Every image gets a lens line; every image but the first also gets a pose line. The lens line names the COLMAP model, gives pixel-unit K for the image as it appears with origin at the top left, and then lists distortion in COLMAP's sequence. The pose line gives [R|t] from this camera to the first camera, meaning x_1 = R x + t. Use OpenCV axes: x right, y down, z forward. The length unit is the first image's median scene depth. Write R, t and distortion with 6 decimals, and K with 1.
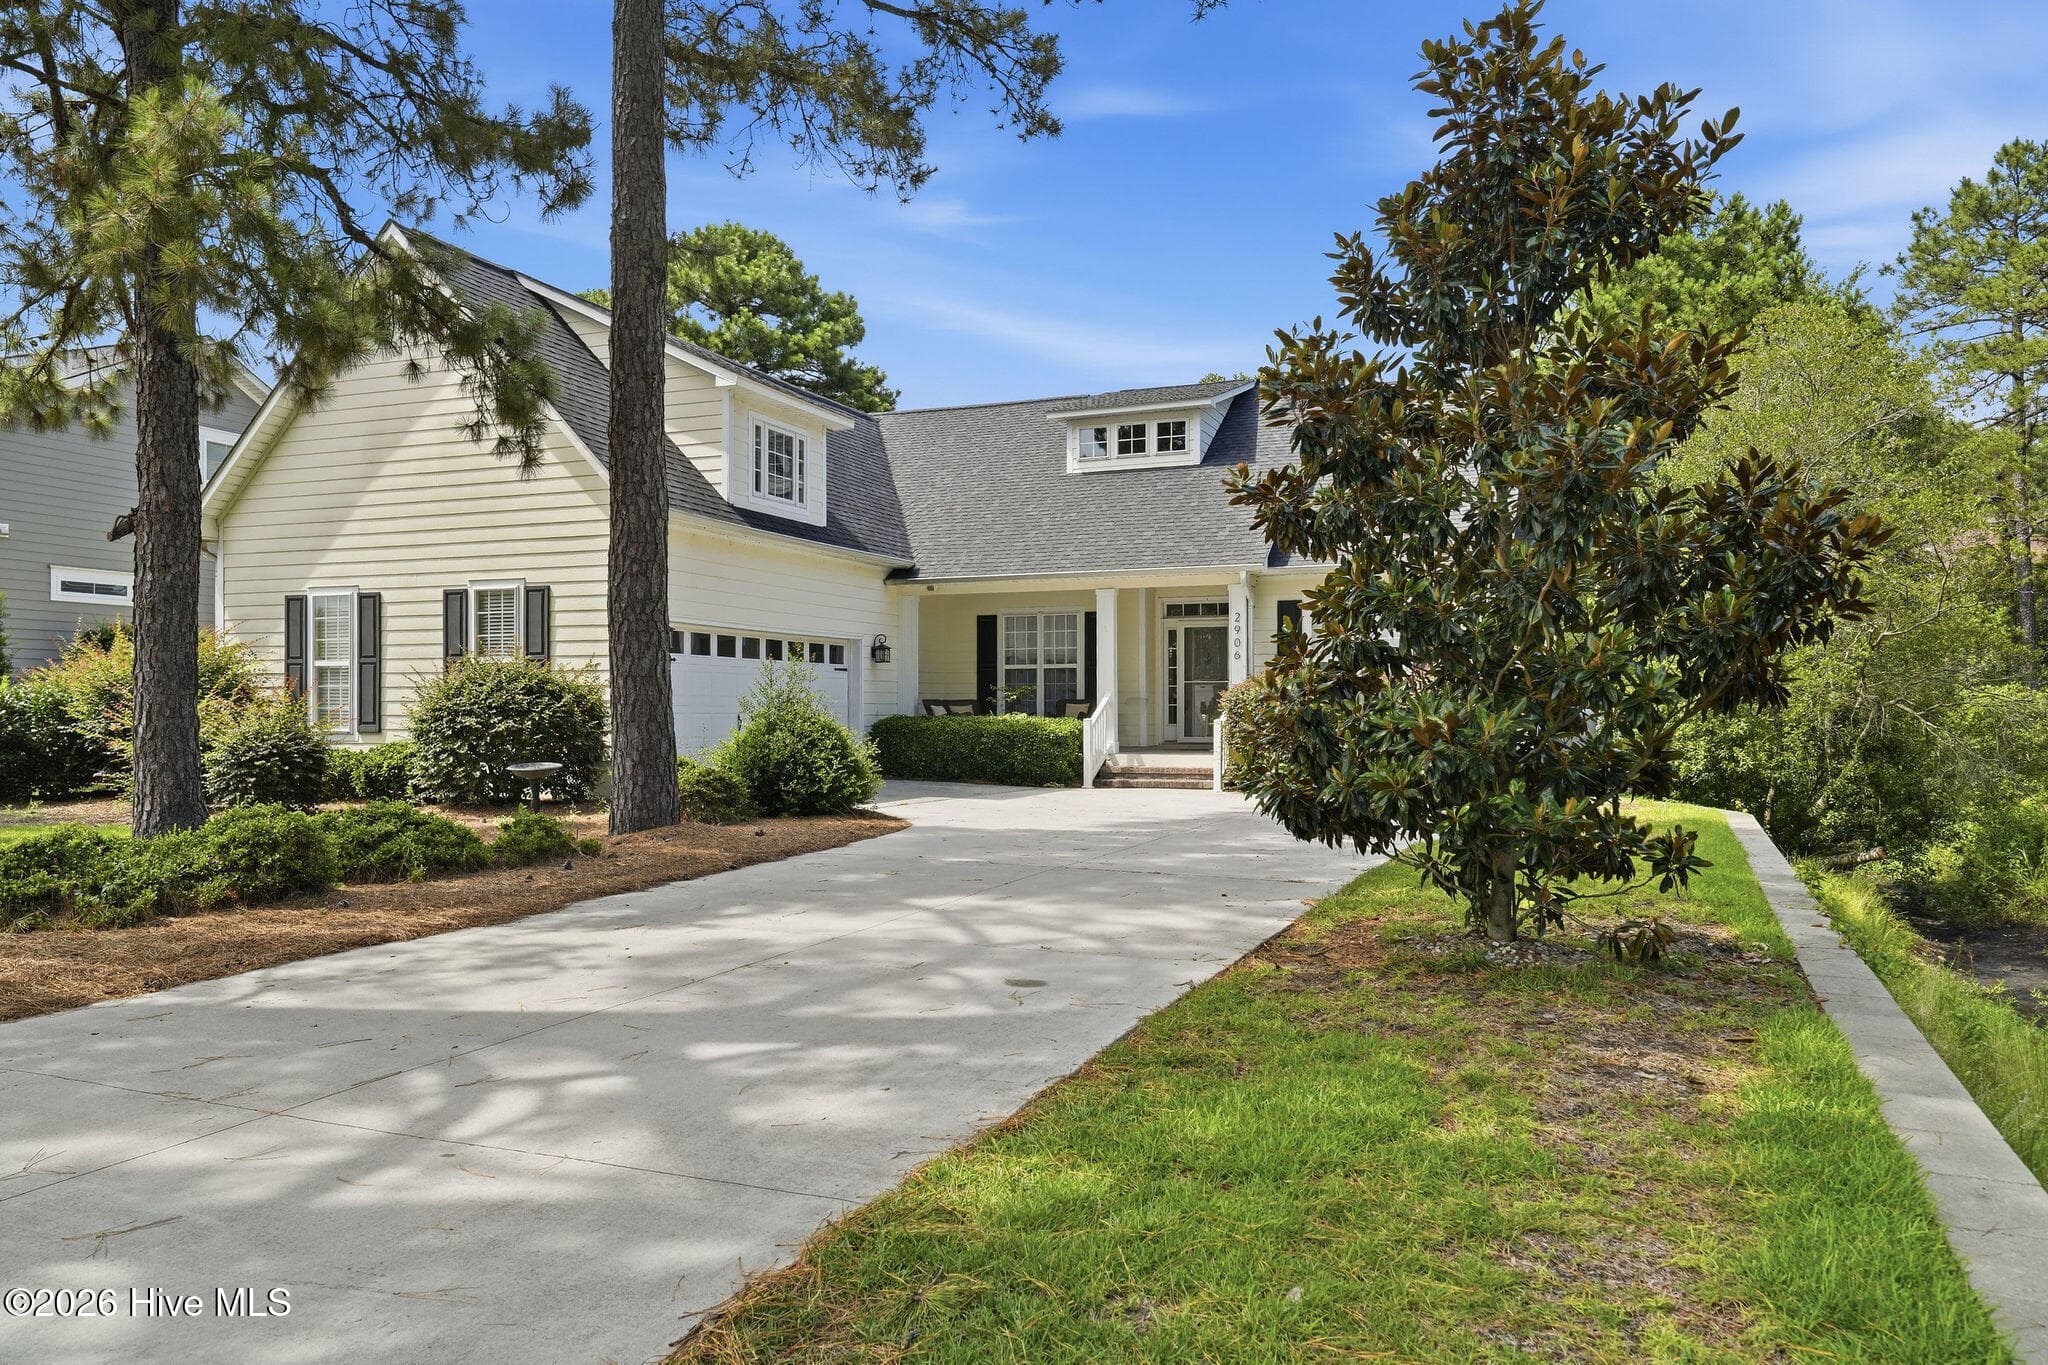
lens RADIAL K [[1386.5, 0, 1033.0], [0, 1386.5, 693.6], [0, 0, 1]] dist [0.025156, 0.008407]
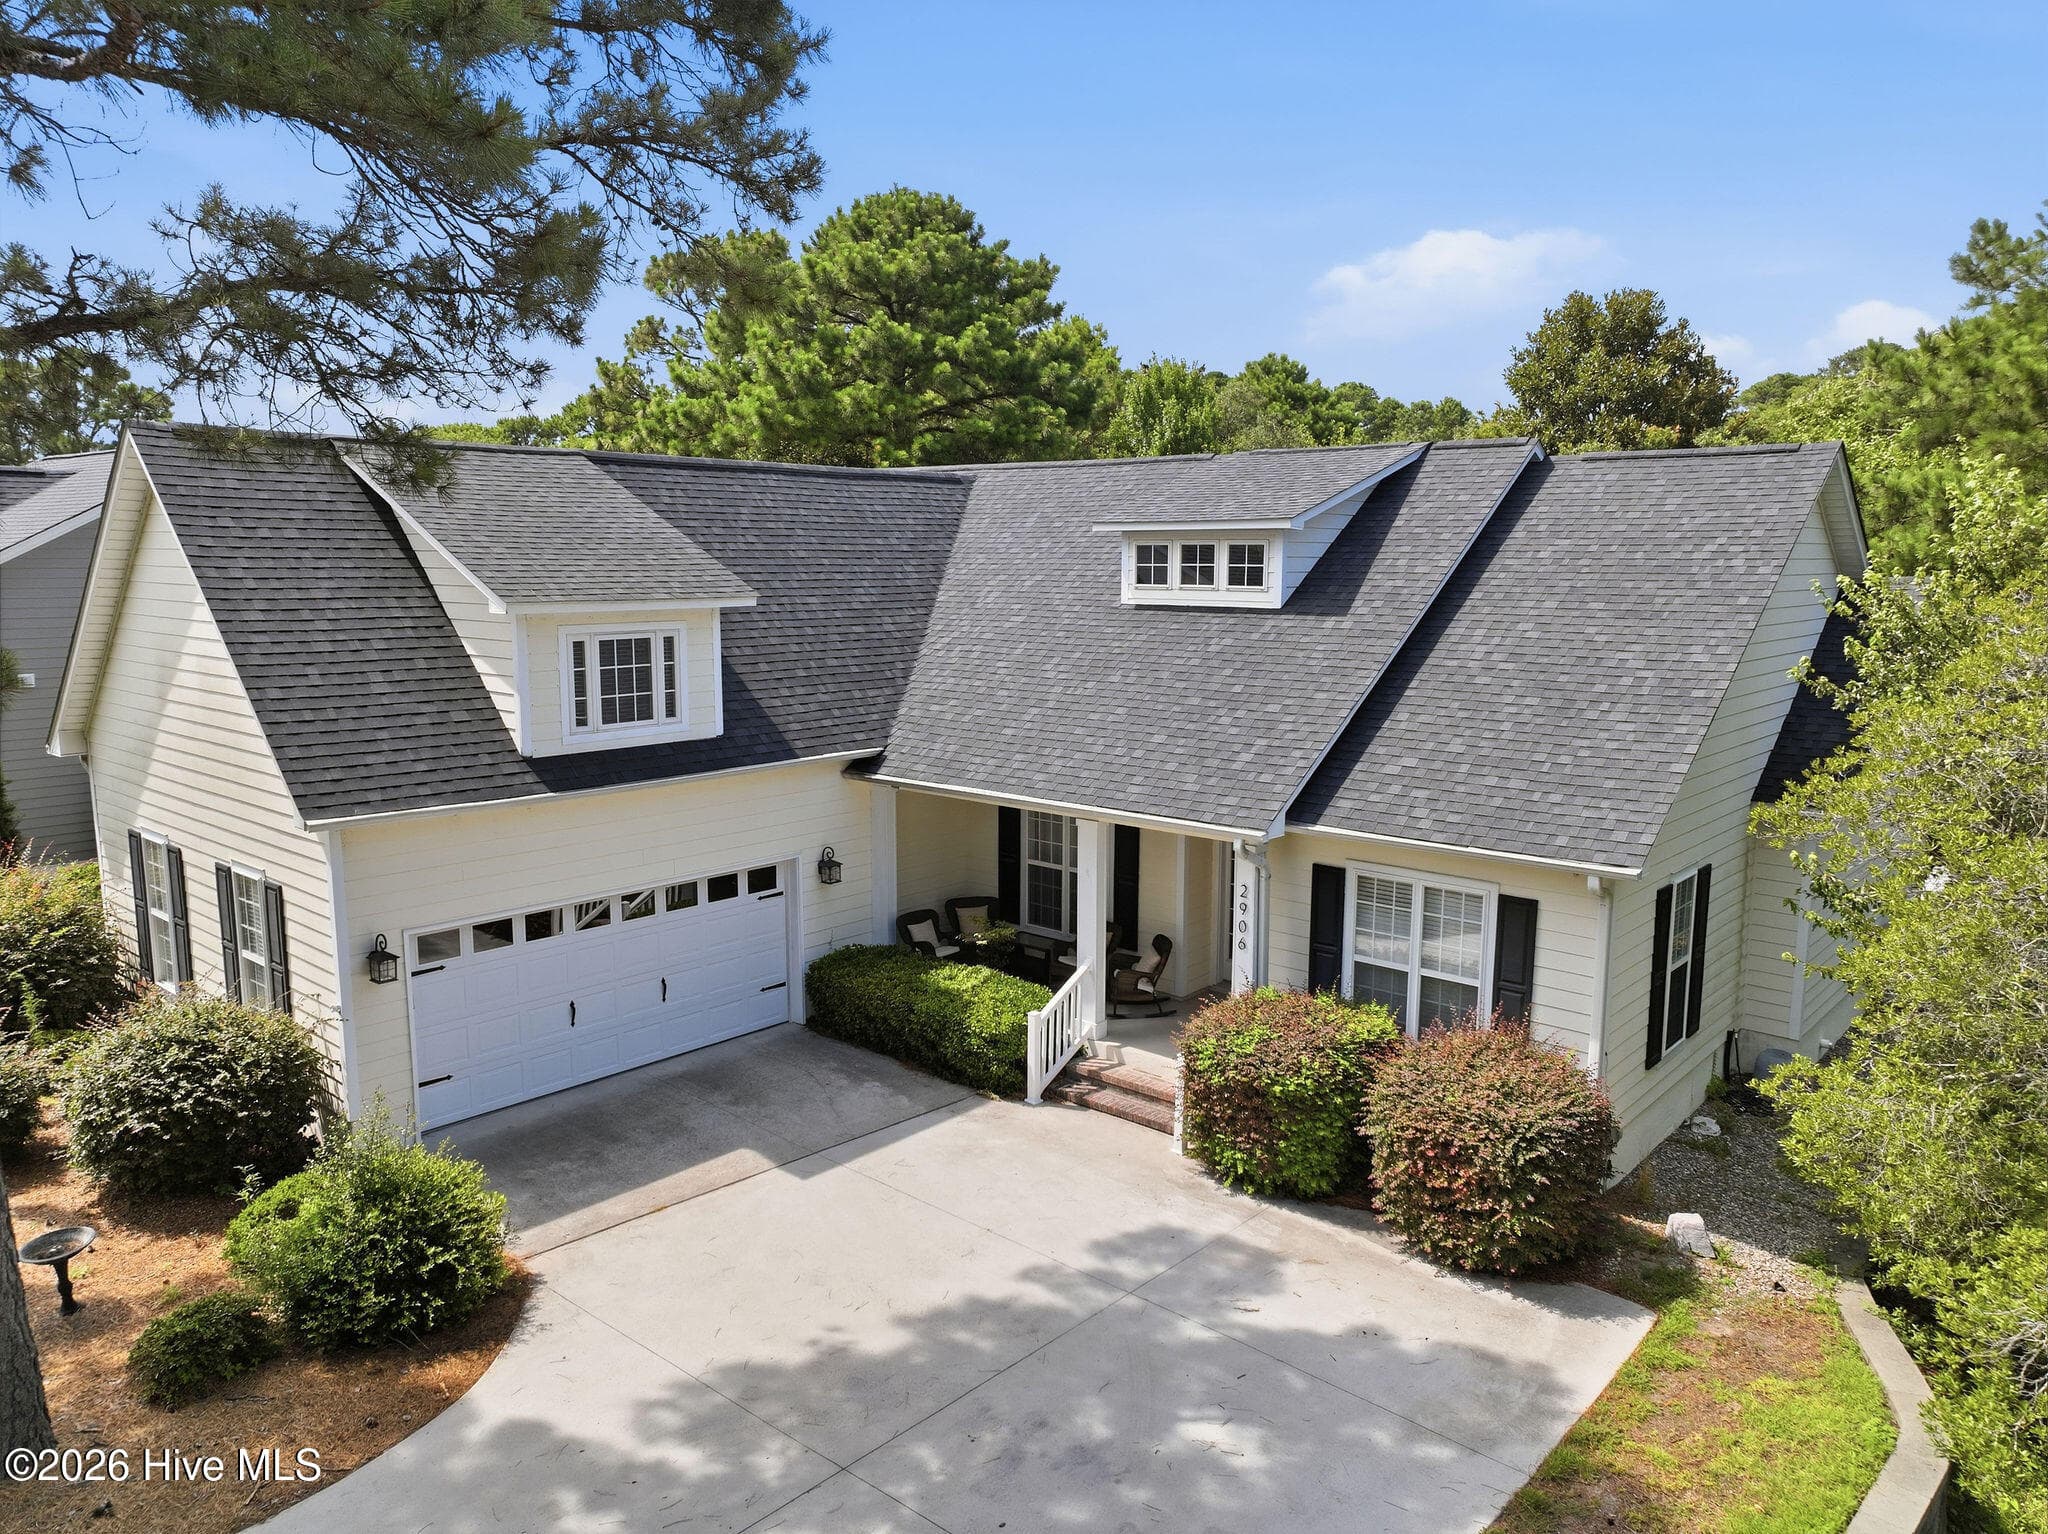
lens RADIAL K [[1423.0, 0, 1024.0], [0, 1423.0, 767.0], [0, 0, 1]] dist [0.008138, 0.010491]
pose [[0.941772, 0.054302, -0.331837, 0.310064], [-0.000915, 0.987284, 0.158964, -0.257056], [0.336250, -0.149405, 0.929846, 0.346237]]
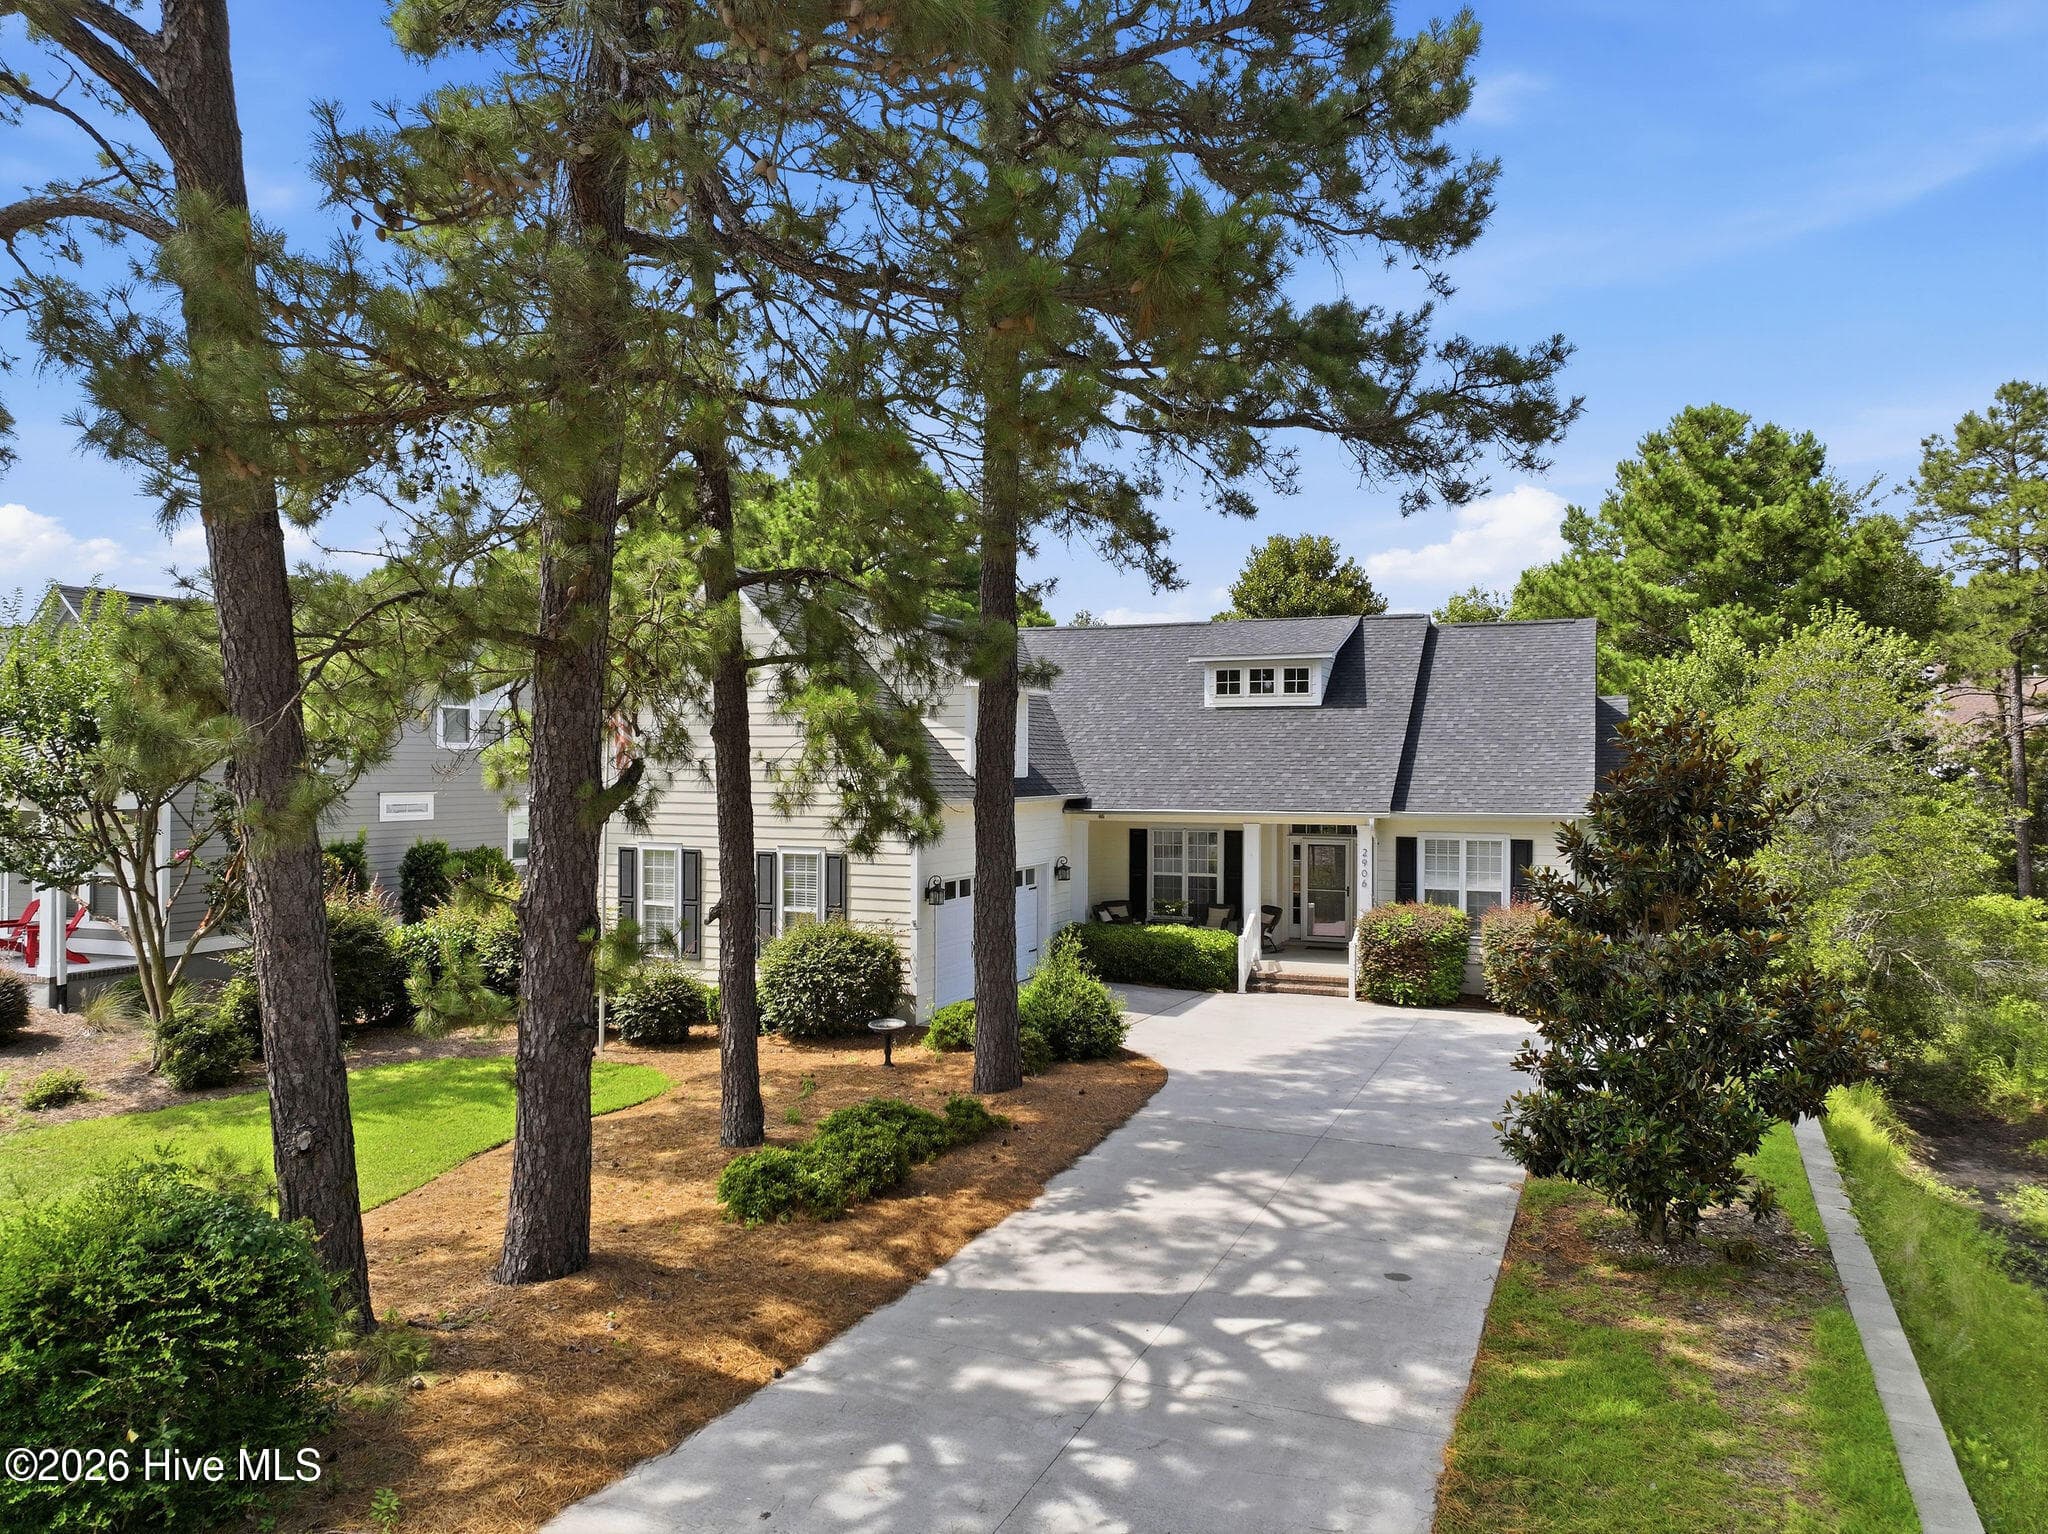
lens RADIAL K [[1423.0, 0, 1024.0], [0, 1423.0, 767.0], [0, 0, 1]] dist [0.008138, 0.010491]
pose [[0.999972, 0.005954, -0.004431, -0.164428], [-0.005912, 0.999938, 0.009423, -0.157073], [0.004487, -0.009396, 0.999946, -0.281976]]
